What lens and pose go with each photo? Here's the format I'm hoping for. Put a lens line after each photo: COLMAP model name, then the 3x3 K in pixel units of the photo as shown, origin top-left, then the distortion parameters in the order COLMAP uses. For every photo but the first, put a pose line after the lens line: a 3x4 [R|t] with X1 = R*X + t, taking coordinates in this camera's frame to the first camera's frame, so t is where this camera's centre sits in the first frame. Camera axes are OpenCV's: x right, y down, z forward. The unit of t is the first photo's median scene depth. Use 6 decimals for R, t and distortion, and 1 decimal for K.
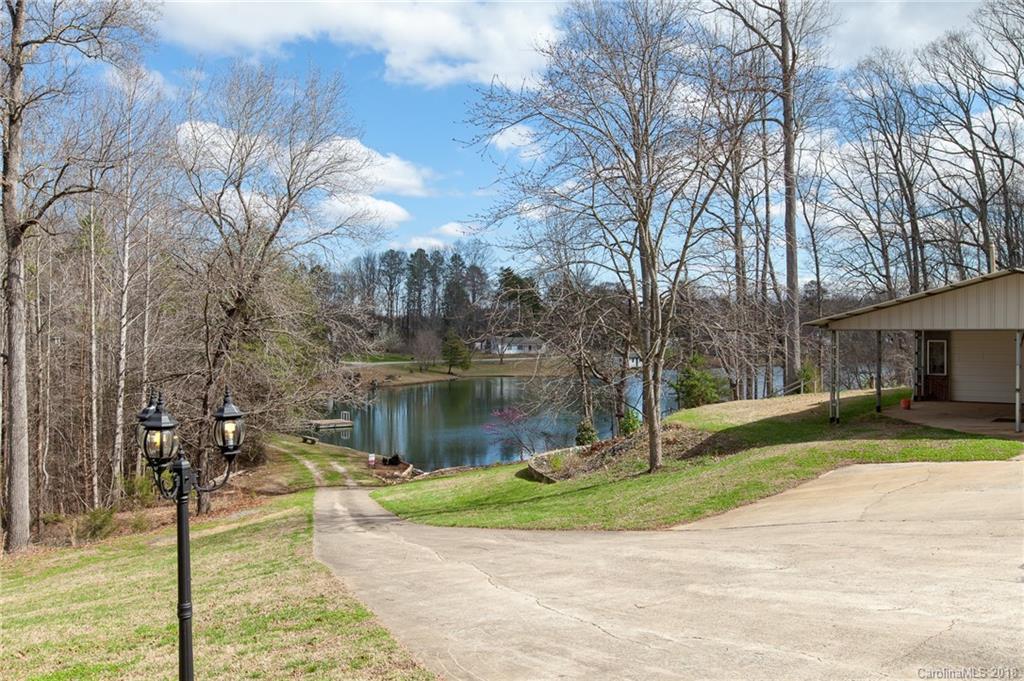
lens RADIAL K [[890.9, 0, 514.3], [0, 890.9, 338.5], [0, 0, 1]] dist [0.000068, -0.002081]
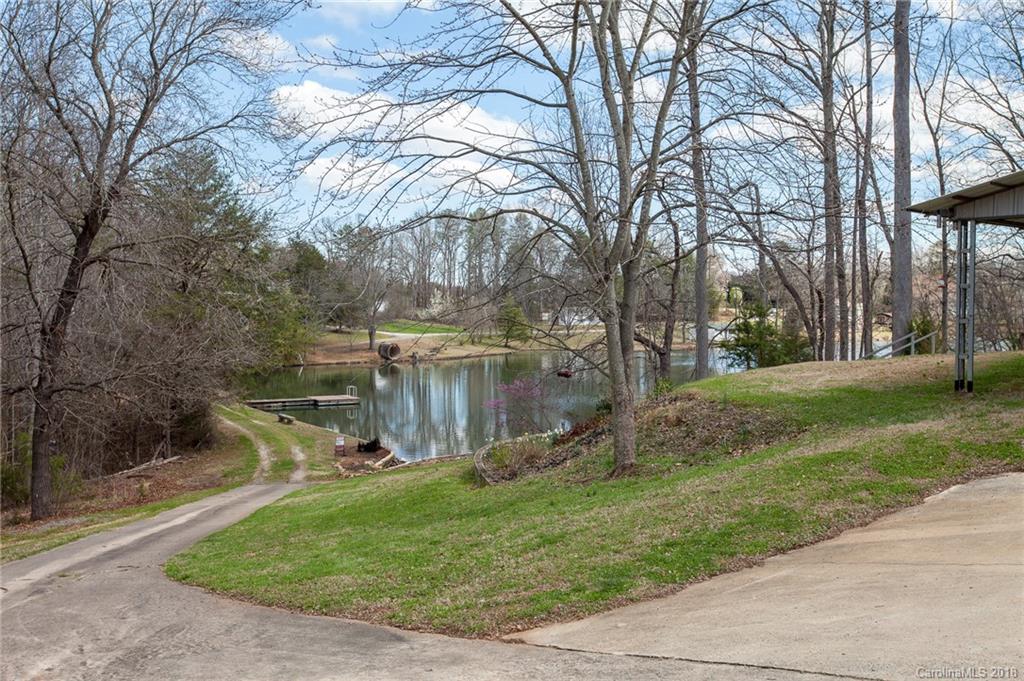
lens RADIAL K [[978.6, 0, 508.9], [0, 978.6, 336.1], [0, 0, 1]] dist [0.063055, 0.000000]
pose [[0.996237, 0.001864, -0.086647, 0.059134], [0.000306, 0.999687, 0.025024, 0.020267], [0.086667, -0.024956, 0.995925, 0.163545]]
